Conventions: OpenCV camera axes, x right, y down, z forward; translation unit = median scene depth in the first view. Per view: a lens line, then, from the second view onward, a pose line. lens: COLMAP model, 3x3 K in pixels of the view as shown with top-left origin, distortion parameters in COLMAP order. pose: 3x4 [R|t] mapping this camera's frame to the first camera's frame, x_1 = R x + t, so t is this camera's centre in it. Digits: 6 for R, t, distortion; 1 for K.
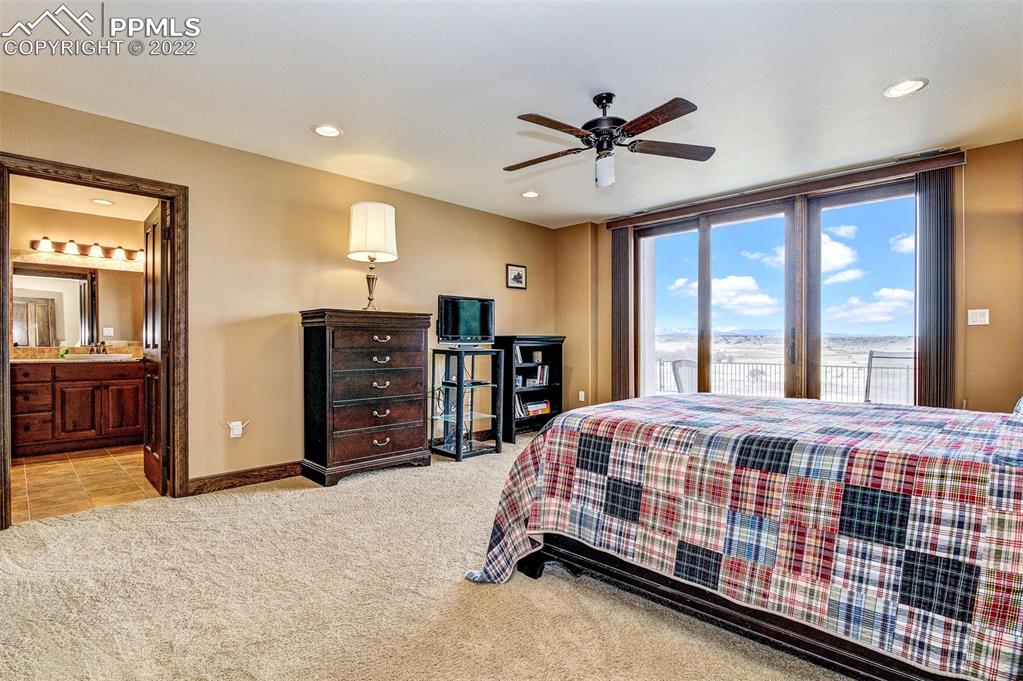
lens RADIAL K [[519.5, 0, 507.0], [0, 519.5, 344.9], [0, 0, 1]] dist [-0.000867, 0.000184]
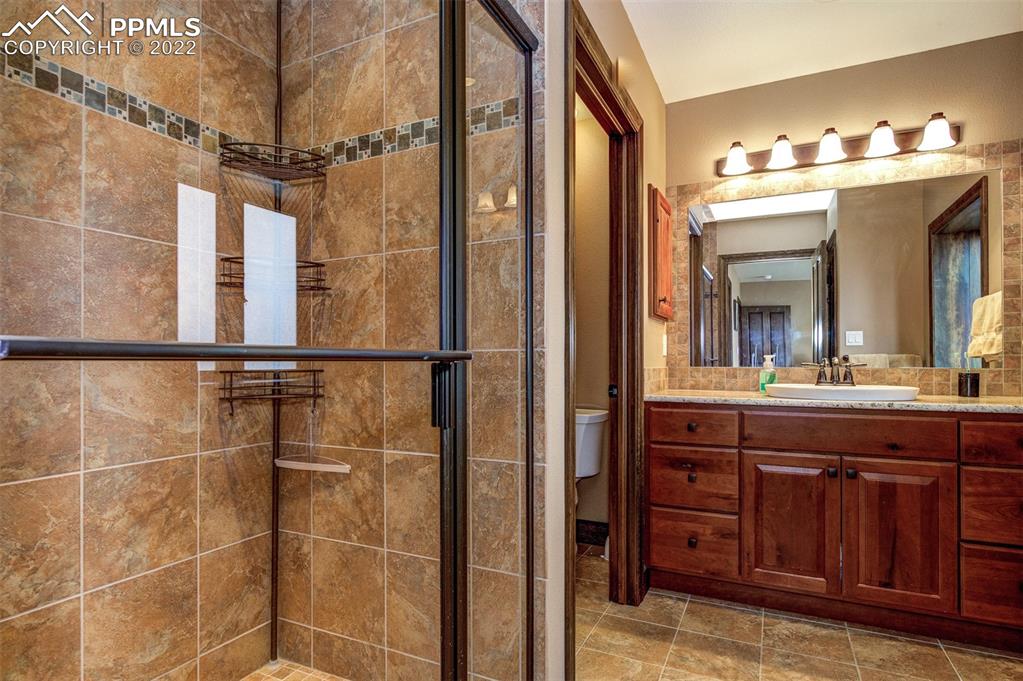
lens RADIAL K [[519.5, 0, 507.0], [0, 519.5, 344.9], [0, 0, 1]] dist [-0.000867, 0.000184]
pose [[0.323222, -0.014565, -0.946211, -0.470353], [-0.016310, 0.999647, -0.020959, -0.001475], [0.946183, 0.022207, 0.322871, 0.607699]]
